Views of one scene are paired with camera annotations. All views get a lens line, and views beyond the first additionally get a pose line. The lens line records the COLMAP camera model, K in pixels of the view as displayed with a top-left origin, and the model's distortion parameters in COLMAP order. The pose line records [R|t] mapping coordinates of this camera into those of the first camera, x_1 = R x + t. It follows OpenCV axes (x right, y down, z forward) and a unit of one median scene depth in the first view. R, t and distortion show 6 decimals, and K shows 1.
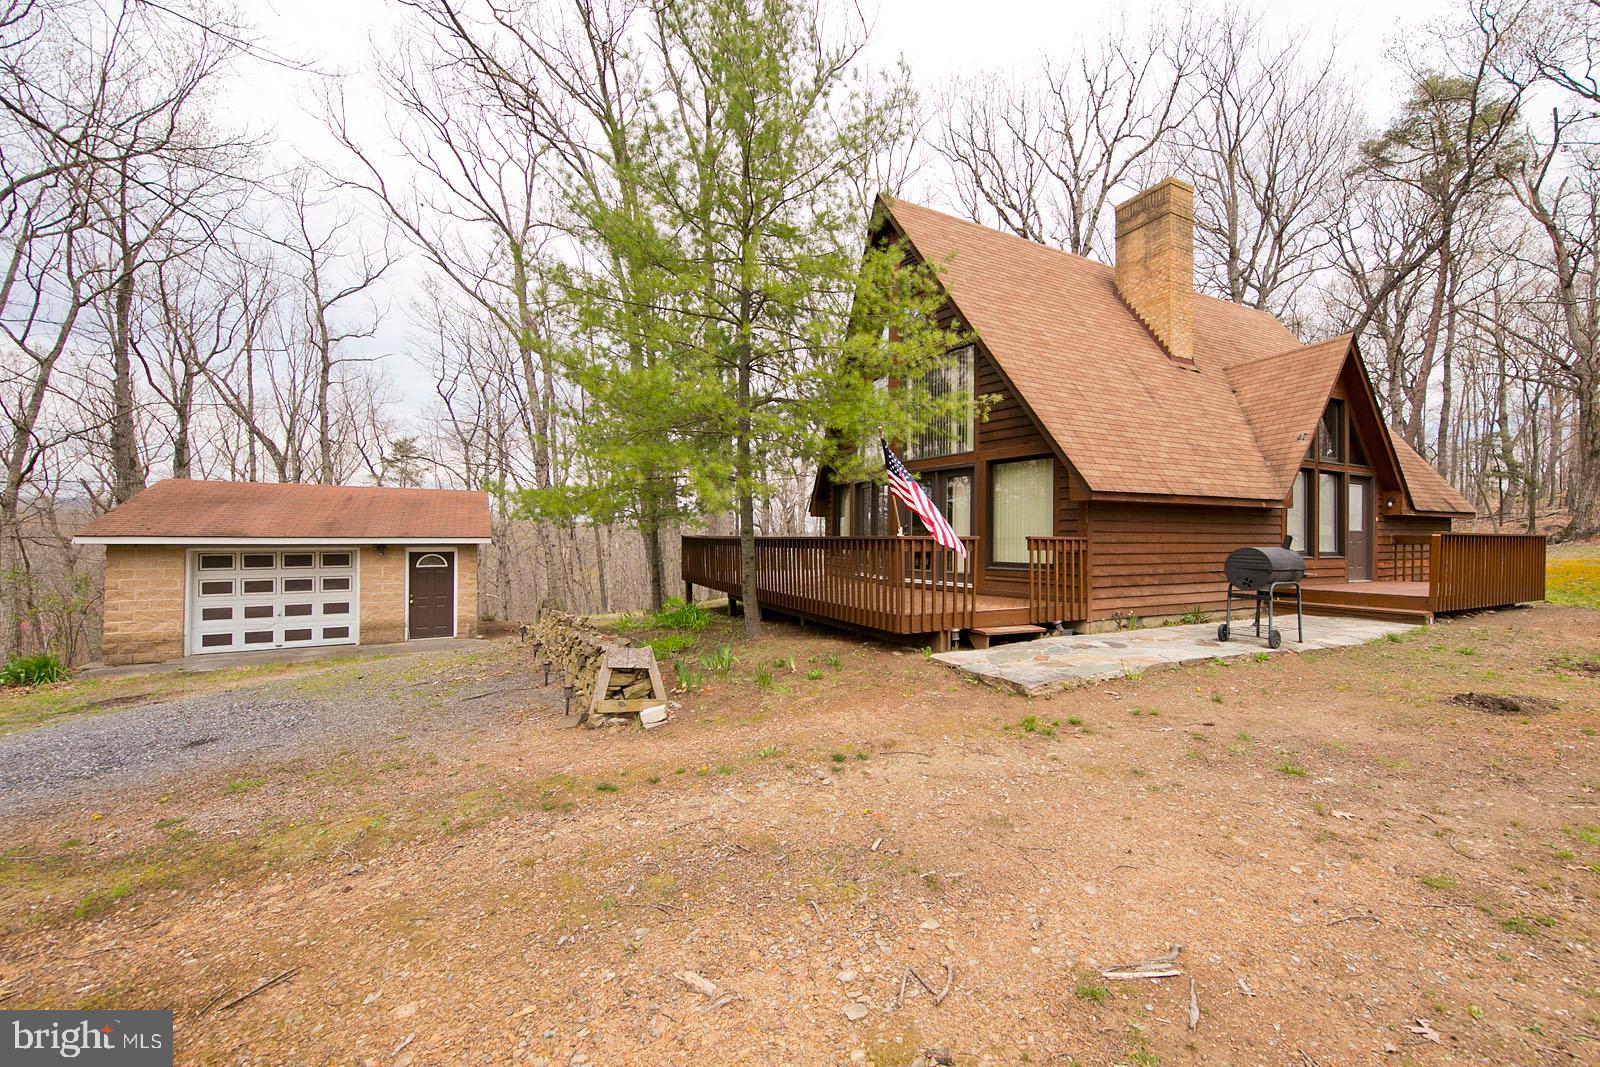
lens RADIAL K [[651.4, 0, 853.5], [0, 651.4, 530.9], [0, 0, 1]] dist [0.003197, -0.001856]
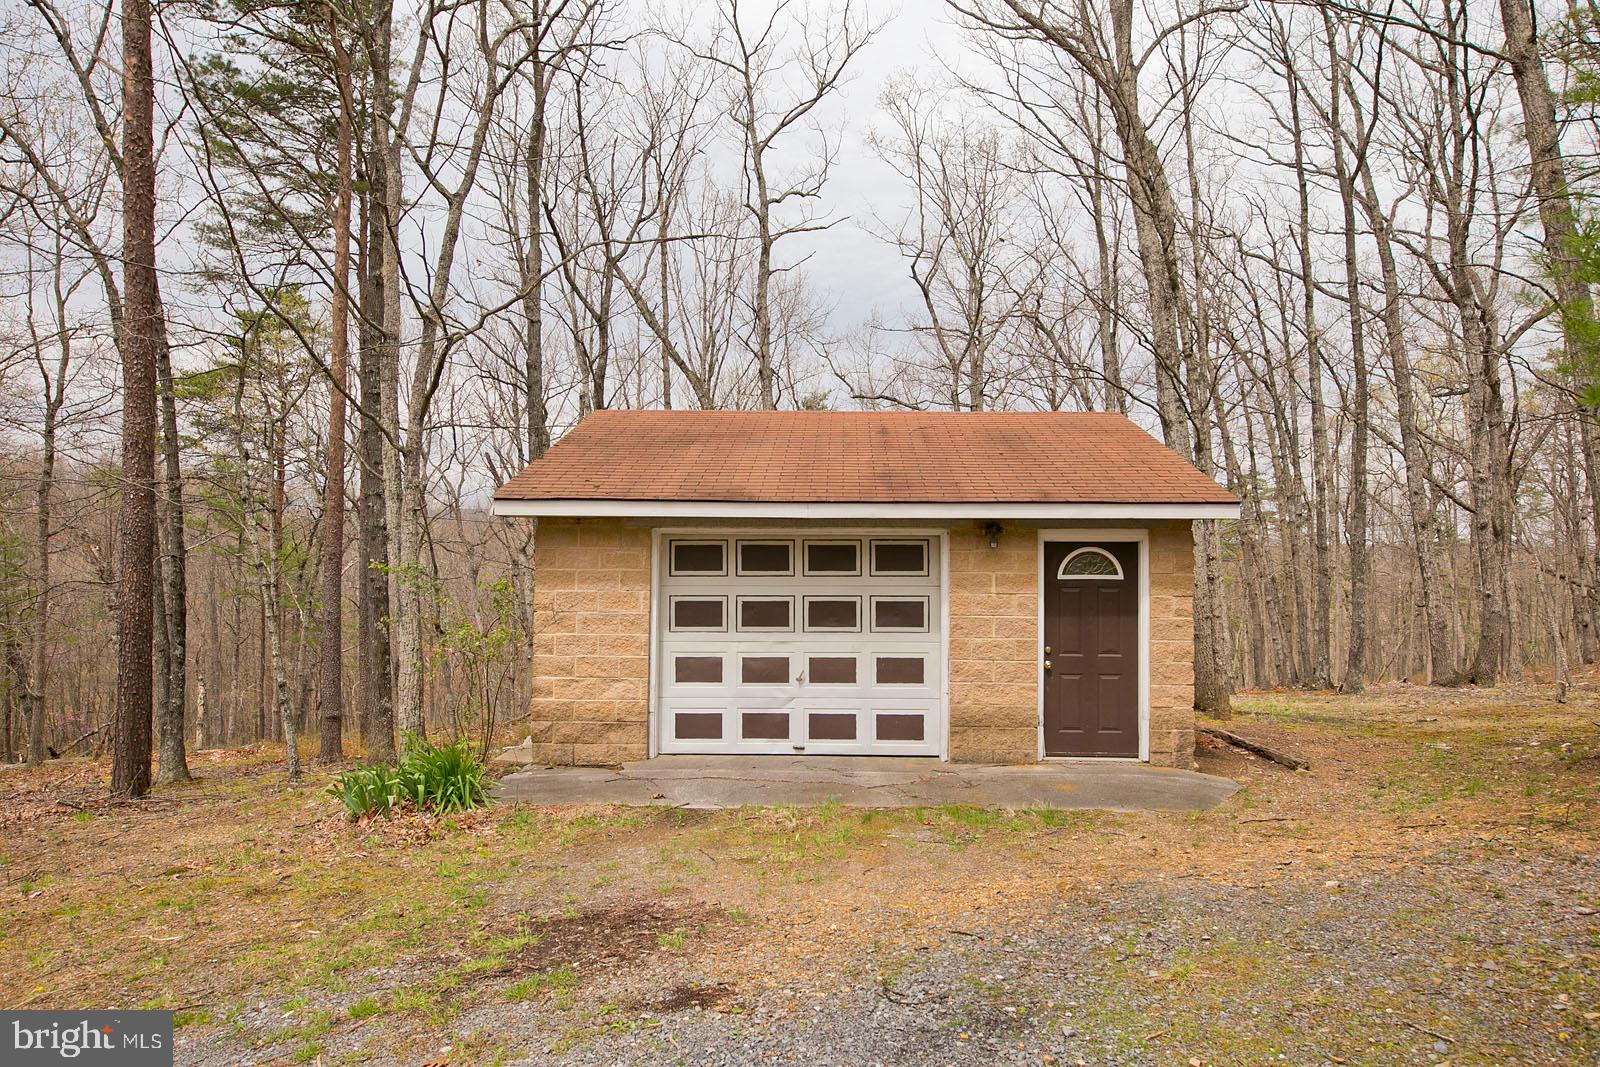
lens RADIAL K [[1108.9, 0, 793.2], [0, 1108.9, 525.2], [0, 0, 1]] dist [0.004573, 0.000746]
pose [[0.828743, -0.010986, -0.559521, -0.447546], [0.003029, 0.999881, -0.015146, 0.034129], [0.559621, 0.010857, 0.828678, 0.358902]]
